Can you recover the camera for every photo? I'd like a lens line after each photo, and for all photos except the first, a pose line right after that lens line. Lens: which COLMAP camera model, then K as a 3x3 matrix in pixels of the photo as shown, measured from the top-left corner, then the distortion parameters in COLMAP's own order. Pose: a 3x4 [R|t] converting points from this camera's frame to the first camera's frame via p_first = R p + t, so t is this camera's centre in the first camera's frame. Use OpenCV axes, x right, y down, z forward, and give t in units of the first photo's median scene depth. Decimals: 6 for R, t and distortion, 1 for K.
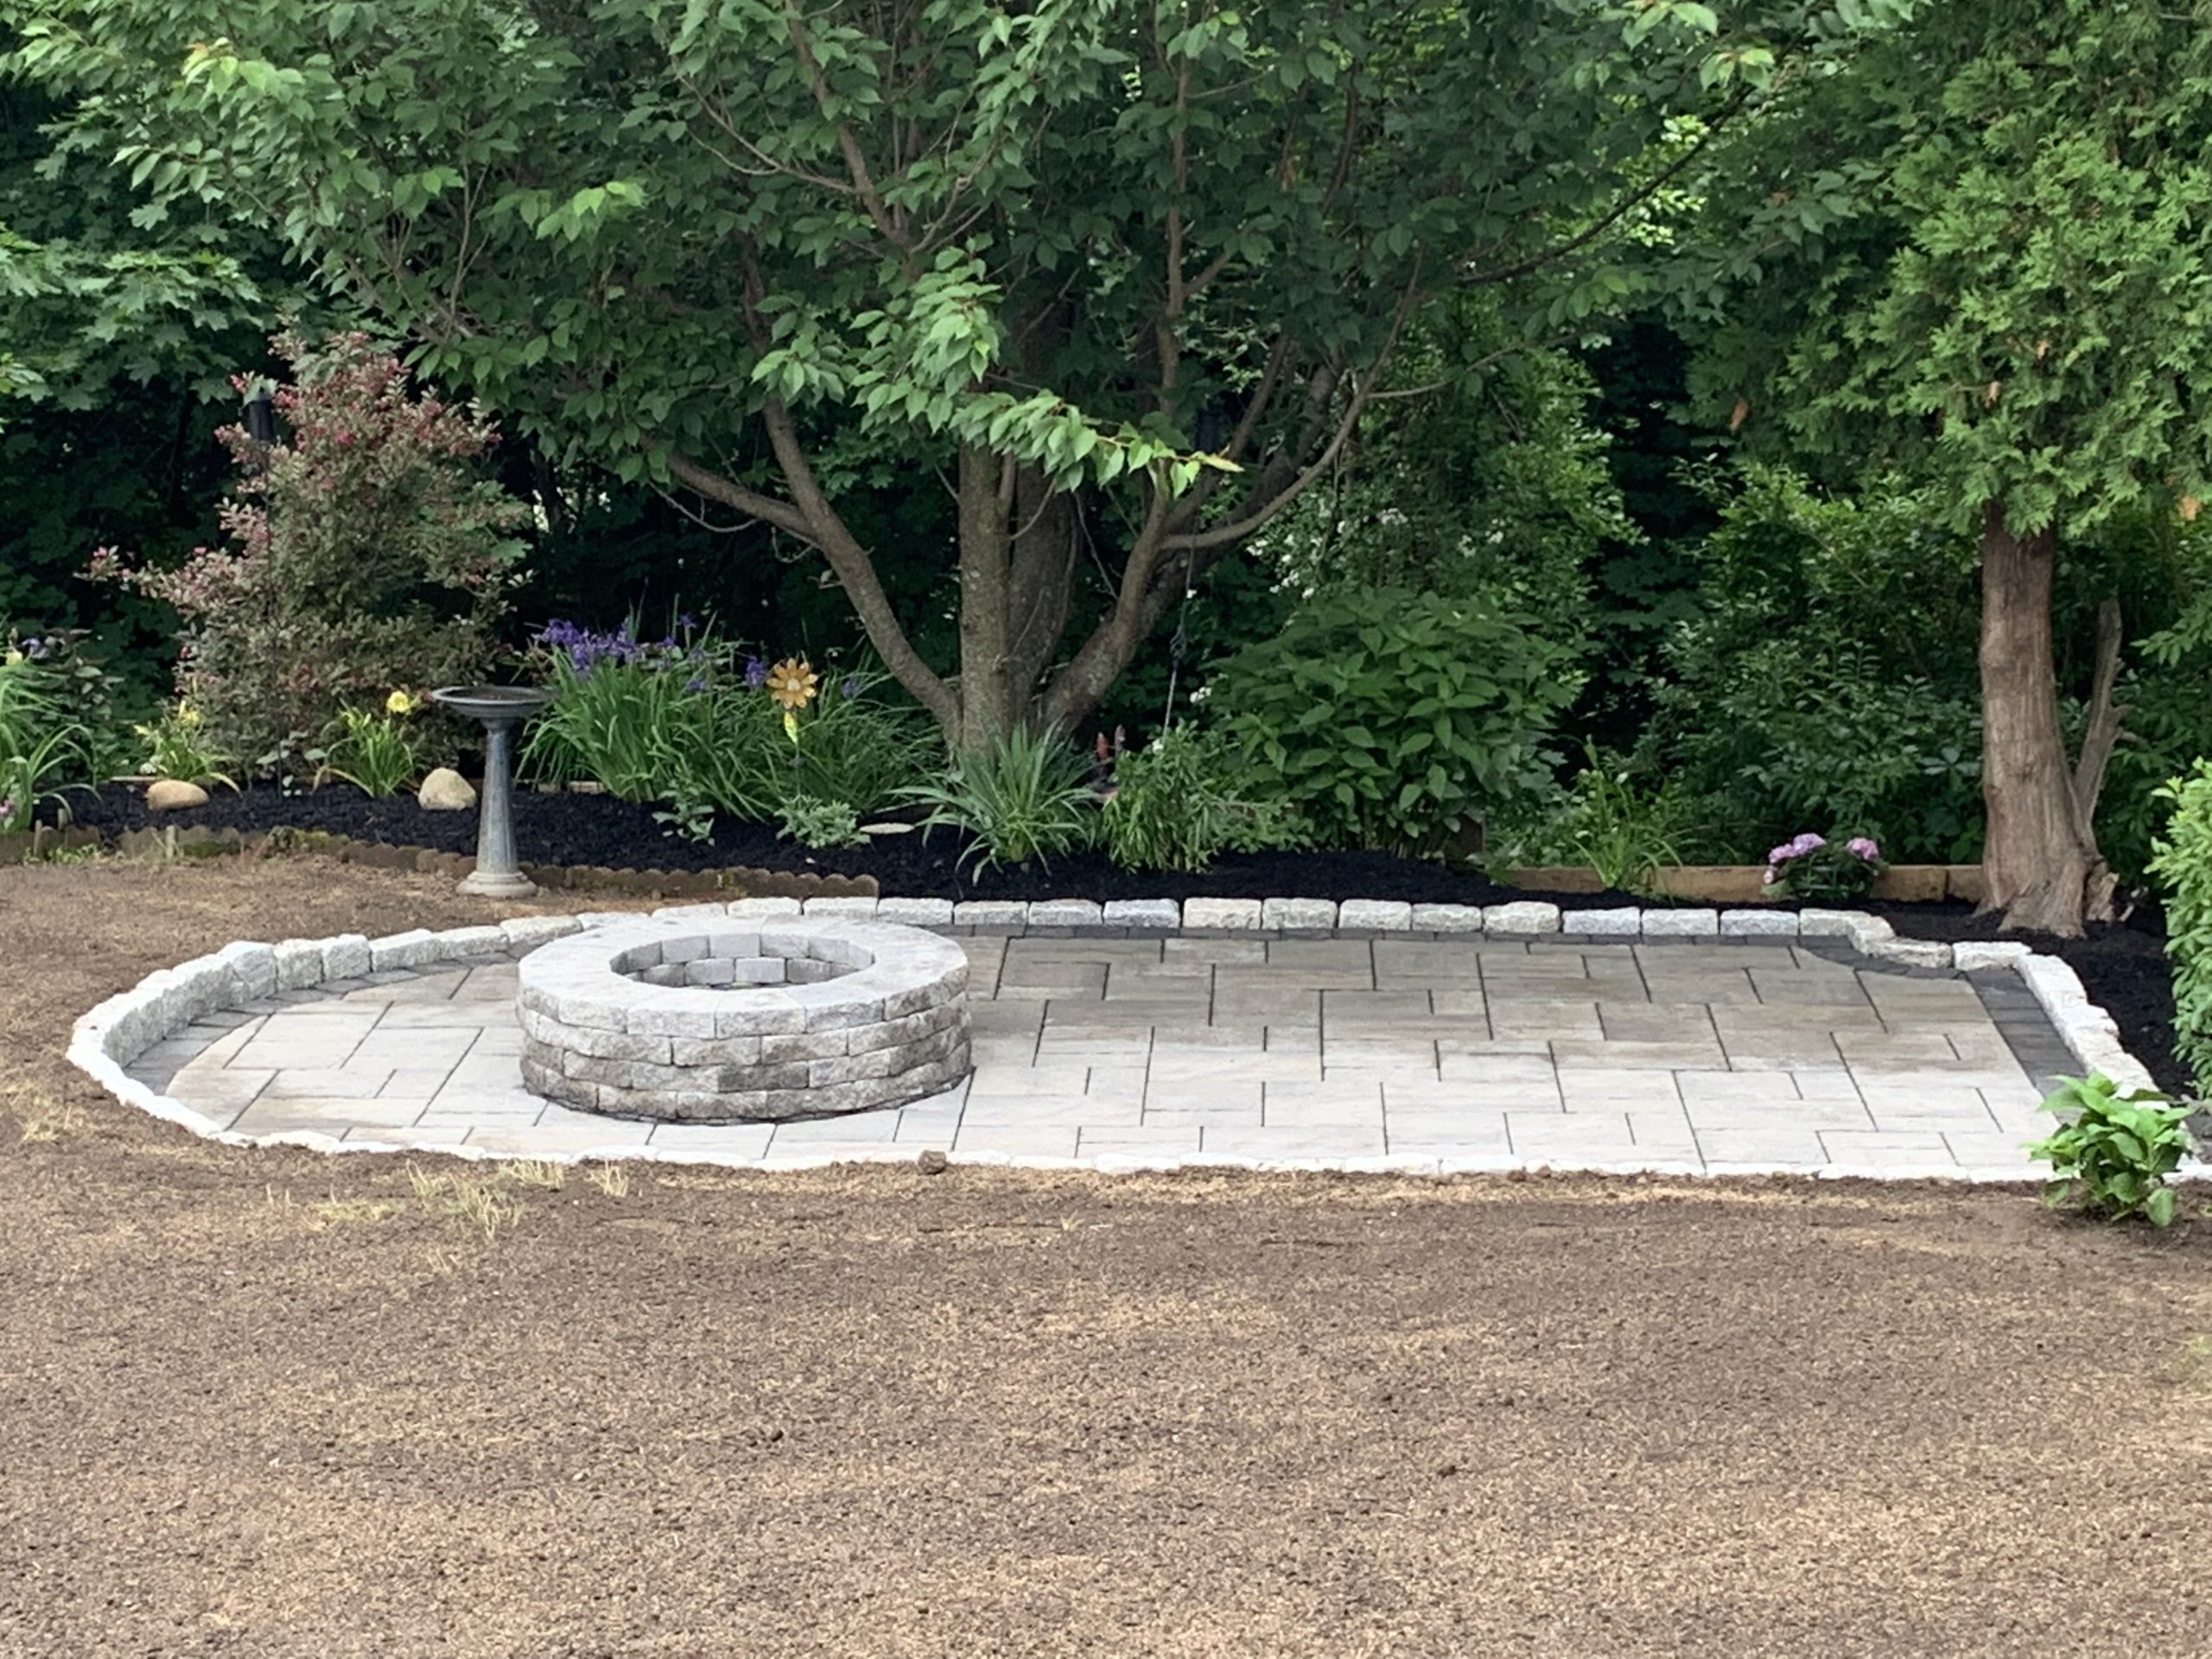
lens RADIAL K [[4657.6, 0, 1123.2], [0, 4657.6, 832.6], [0, 0, 1]] dist [0.136804, 0.000000]
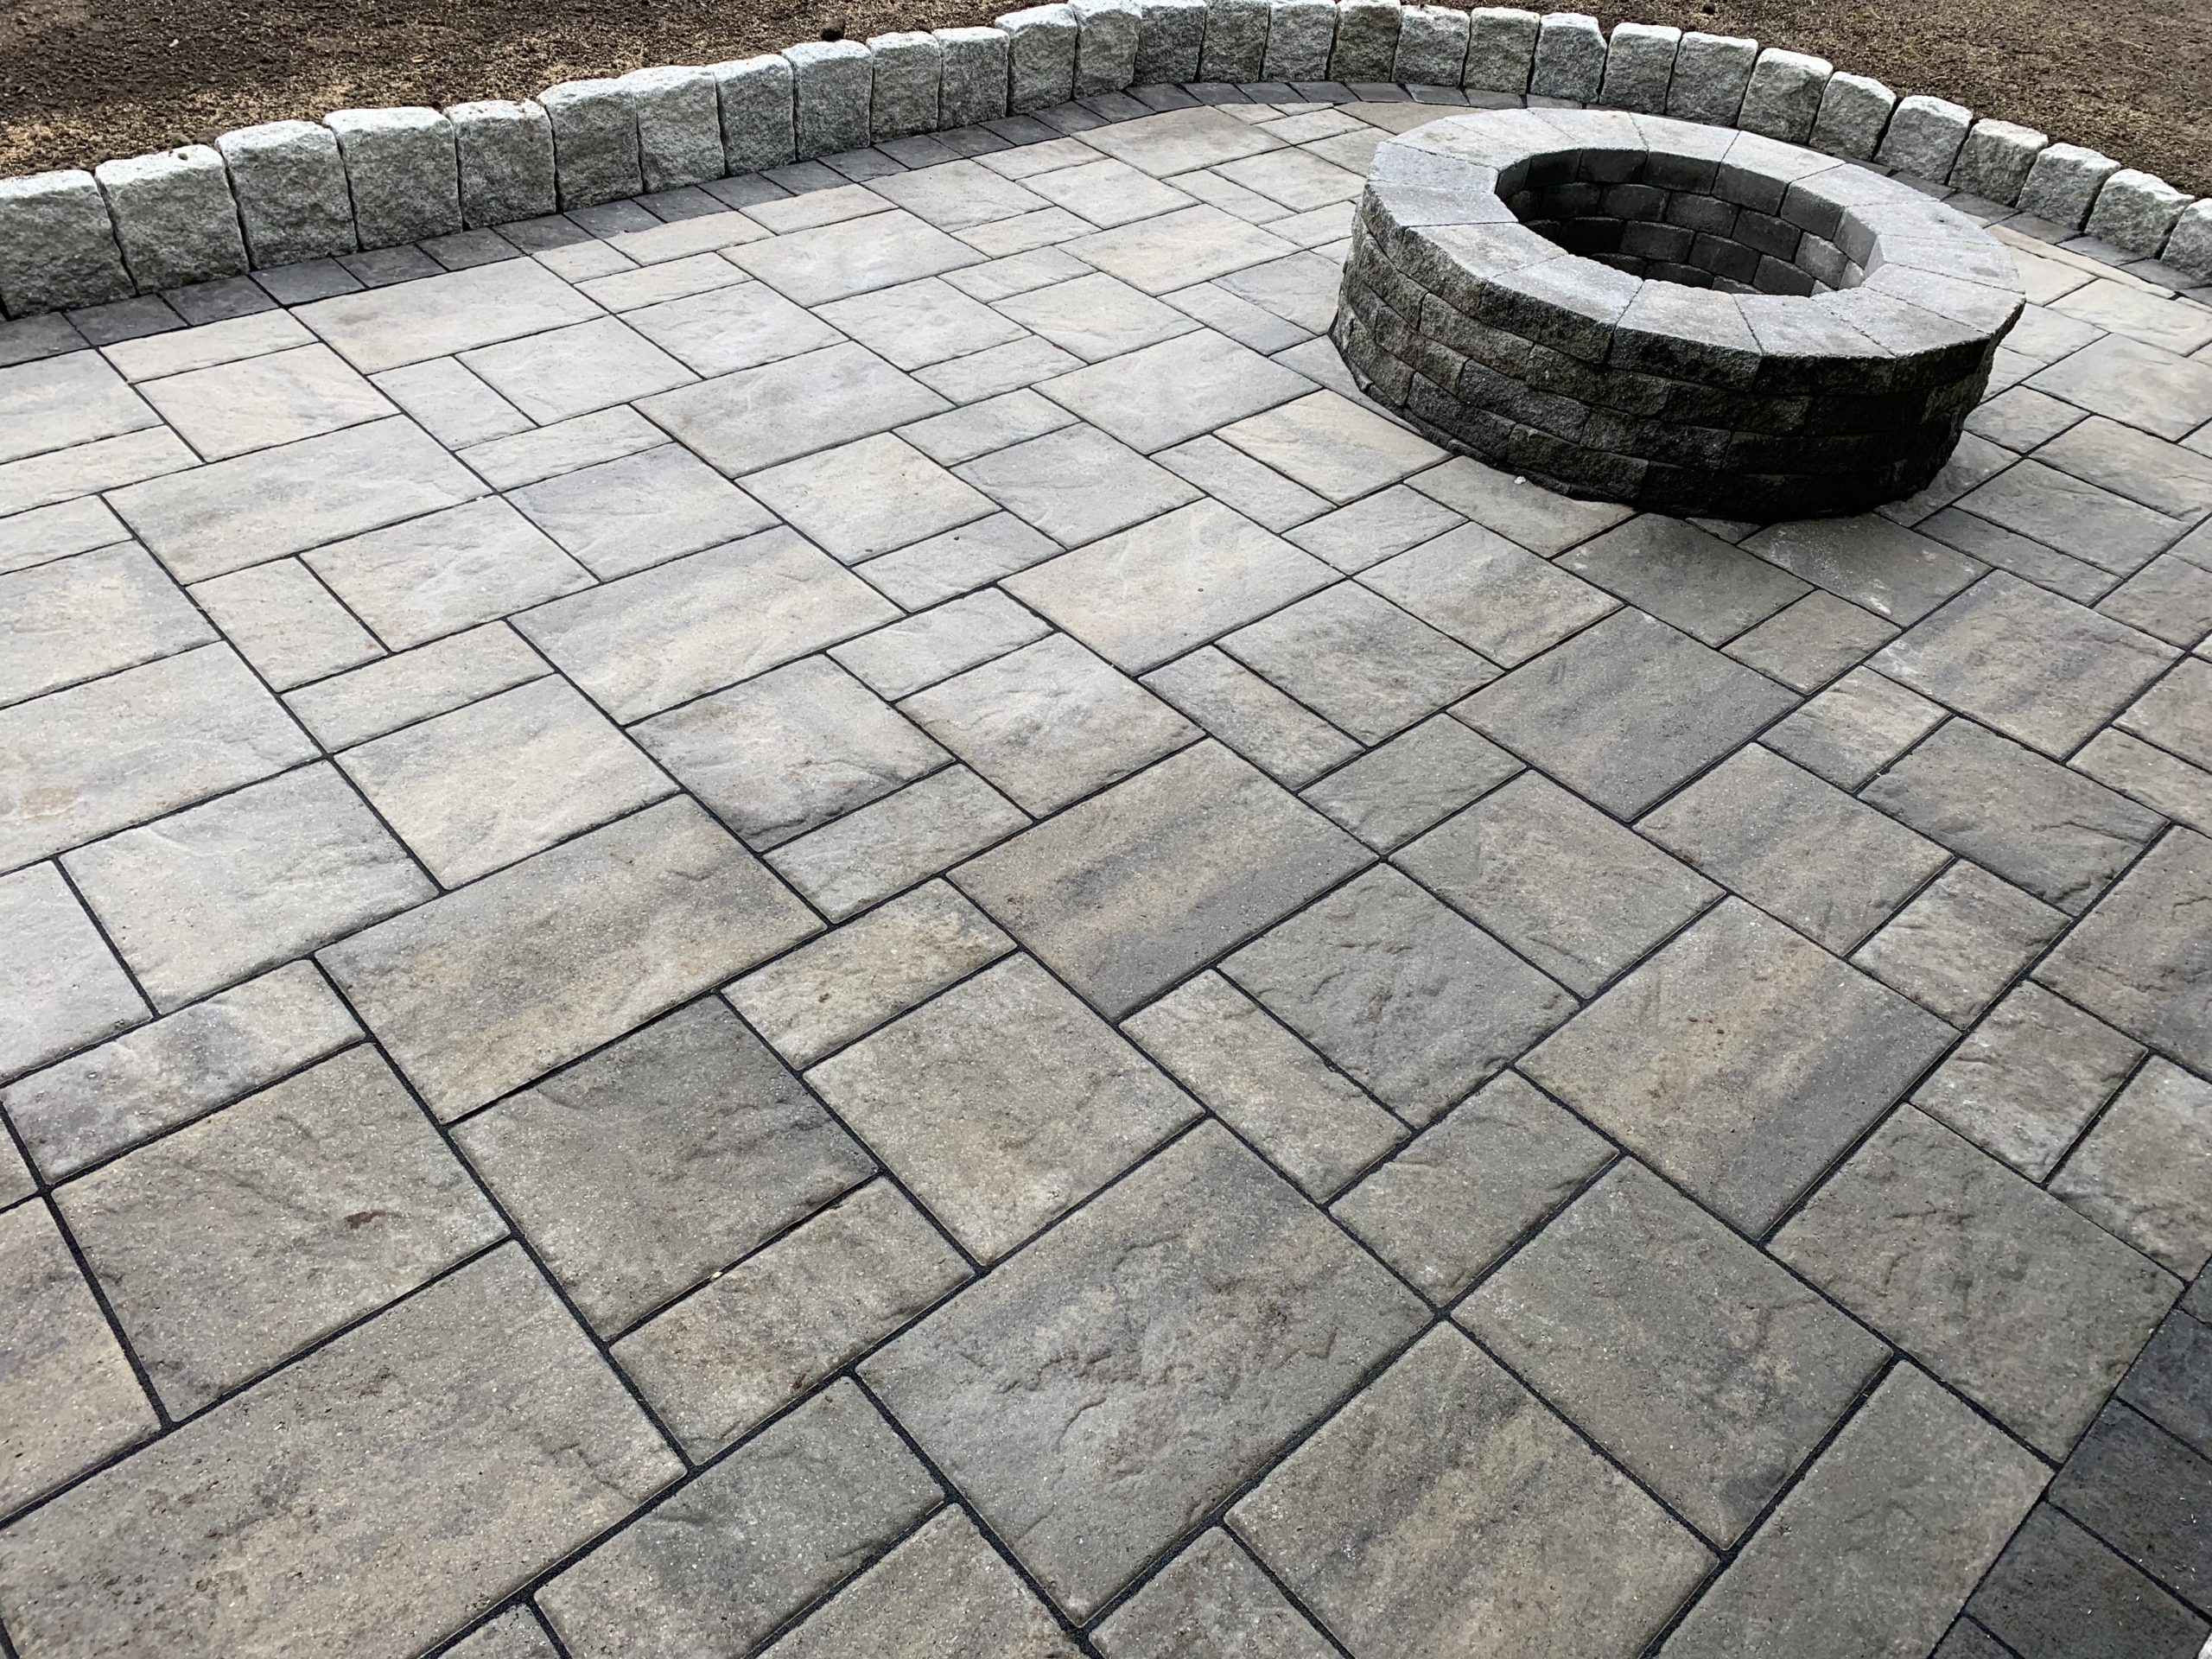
lens RADIAL K [[1682.6, 0, 1110.3], [0, 1682.6, 818.4], [0, 0, 1]] dist [0.036482, -0.037343]
pose [[-0.711539, 0.406767, -0.572934, 0.148065], [-0.216597, 0.648710, 0.729562, -0.073361], [0.668430, 0.643208, -0.373478, 1.011438]]
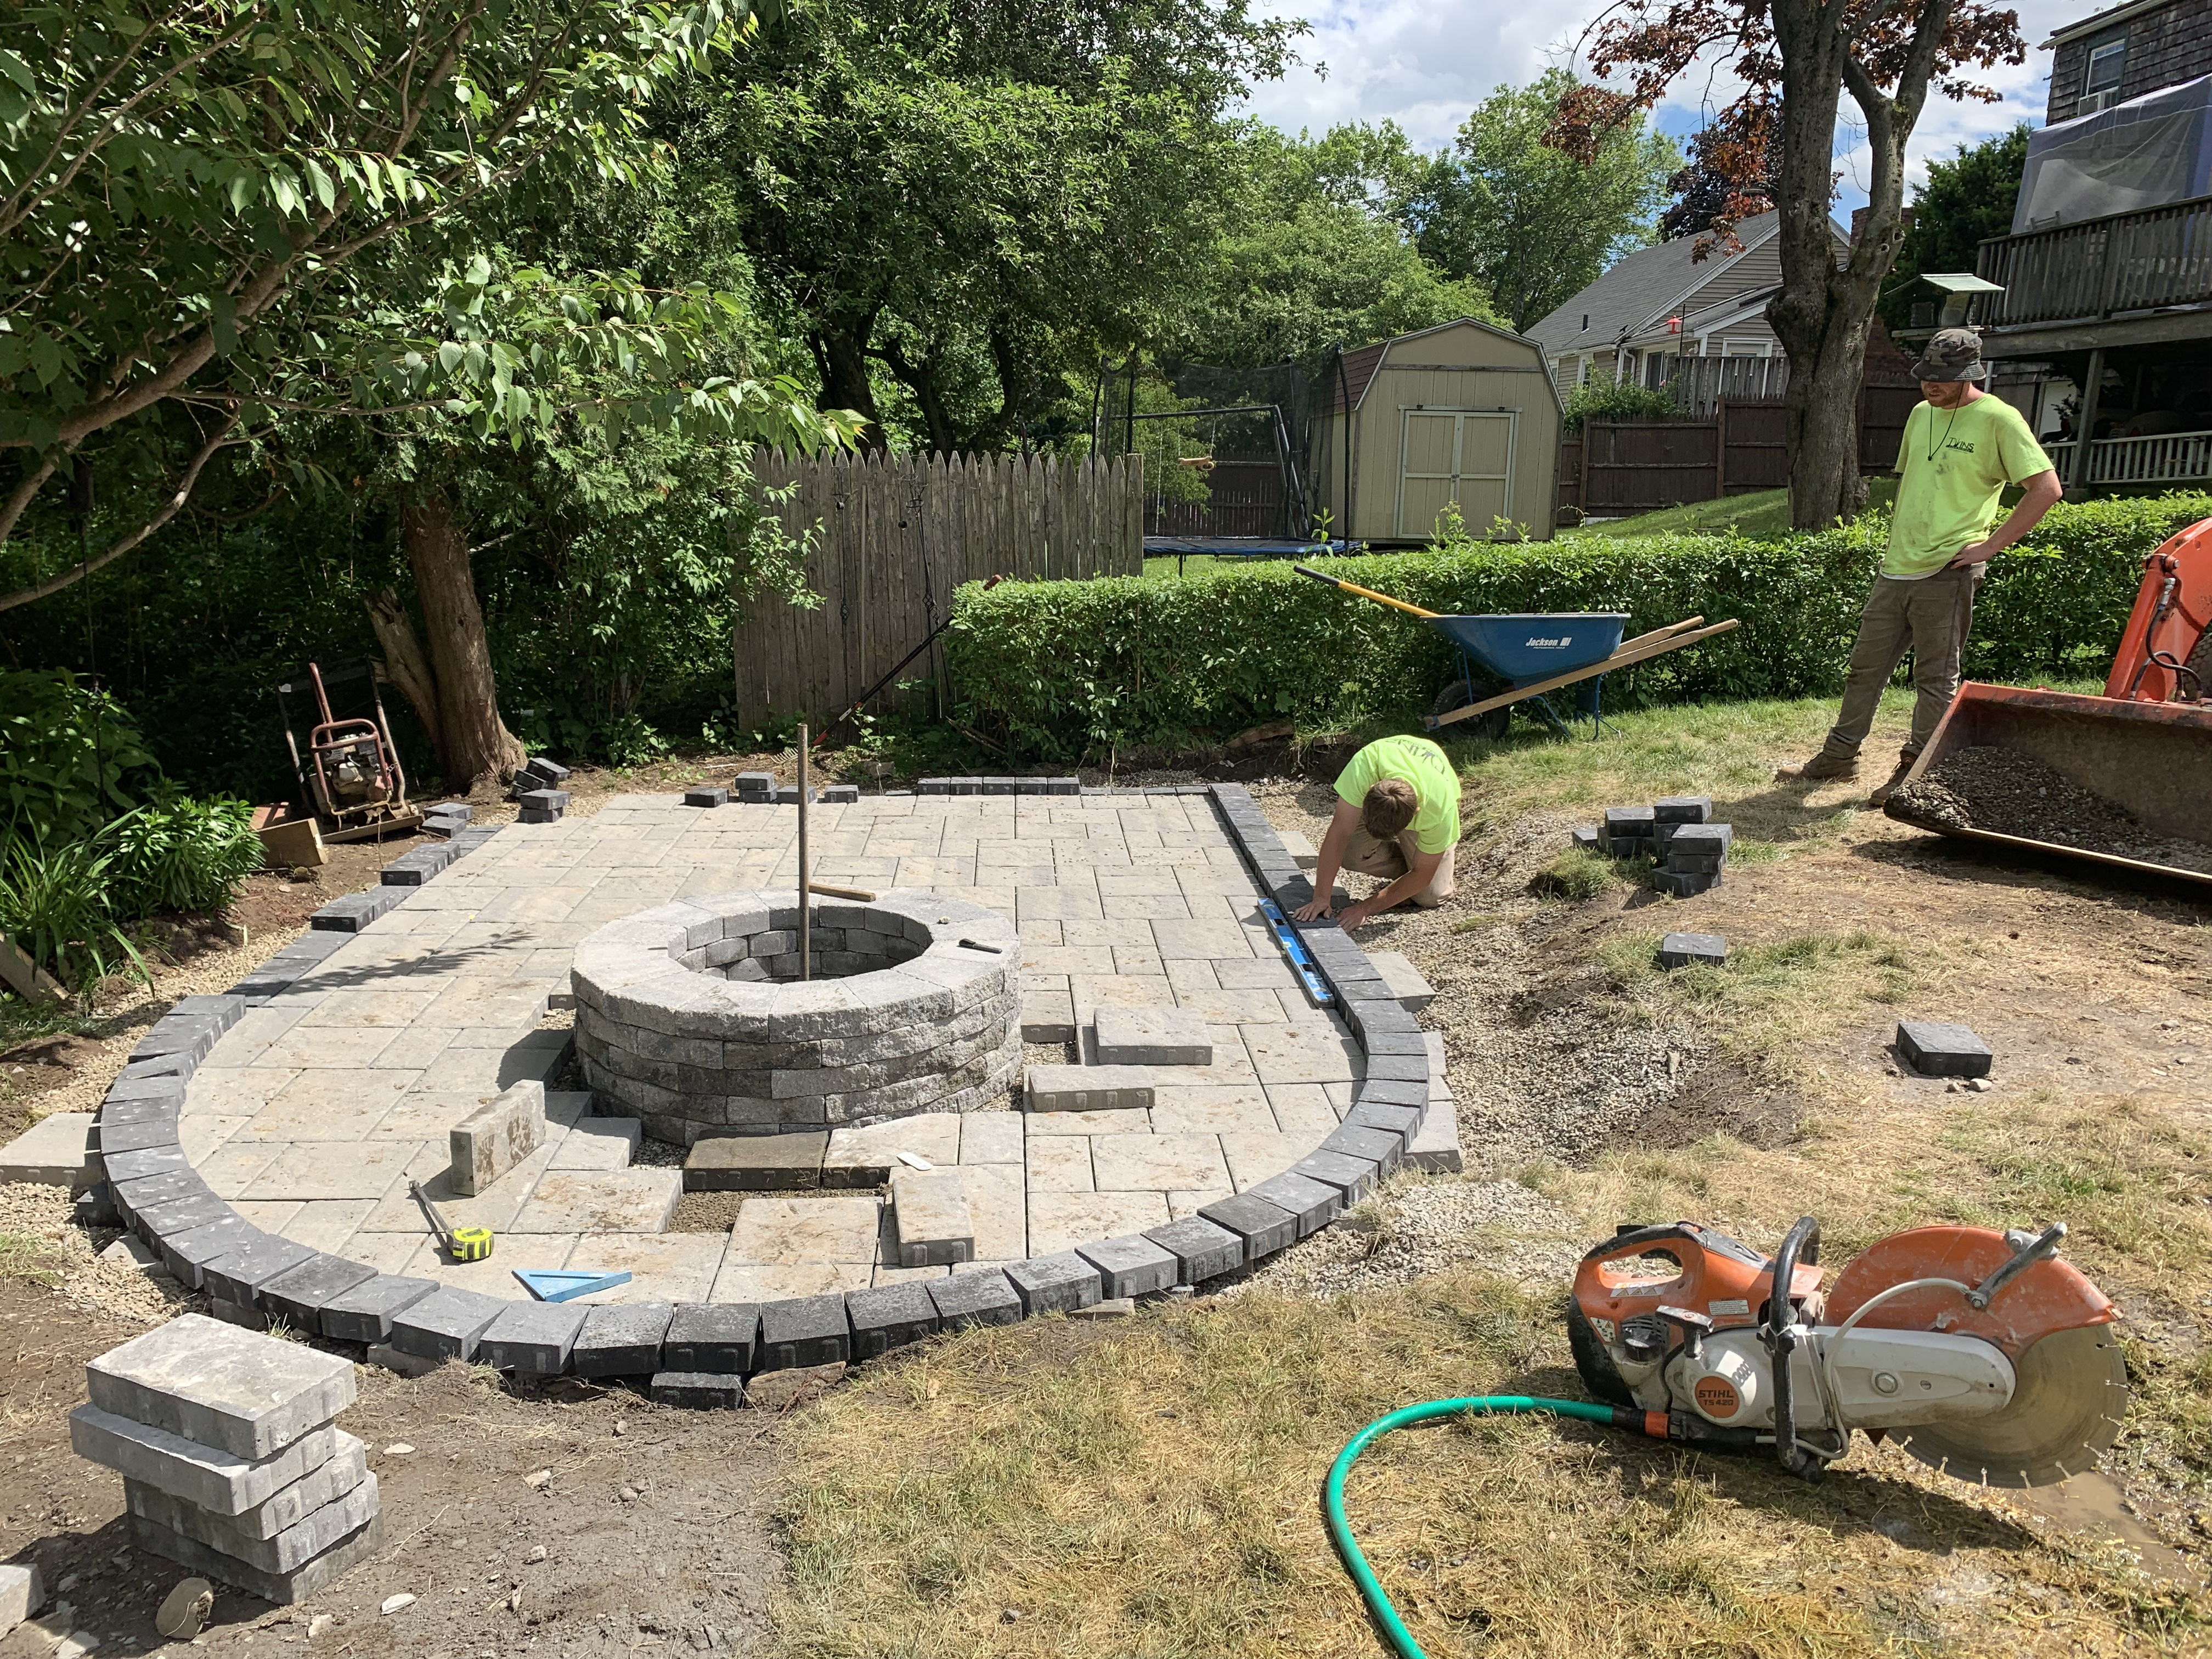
lens RADIAL K [[1682.6, 0, 1093.3], [0, 1682.6, 826.6], [0, 0, 1]] dist [0.036482, -0.037343]
pose [[-0.082496, -0.216479, 0.972796, -0.405981], [0.181994, 0.956436, 0.228272, -0.064001], [-0.979833, 0.195875, -0.039504, 0.875250]]
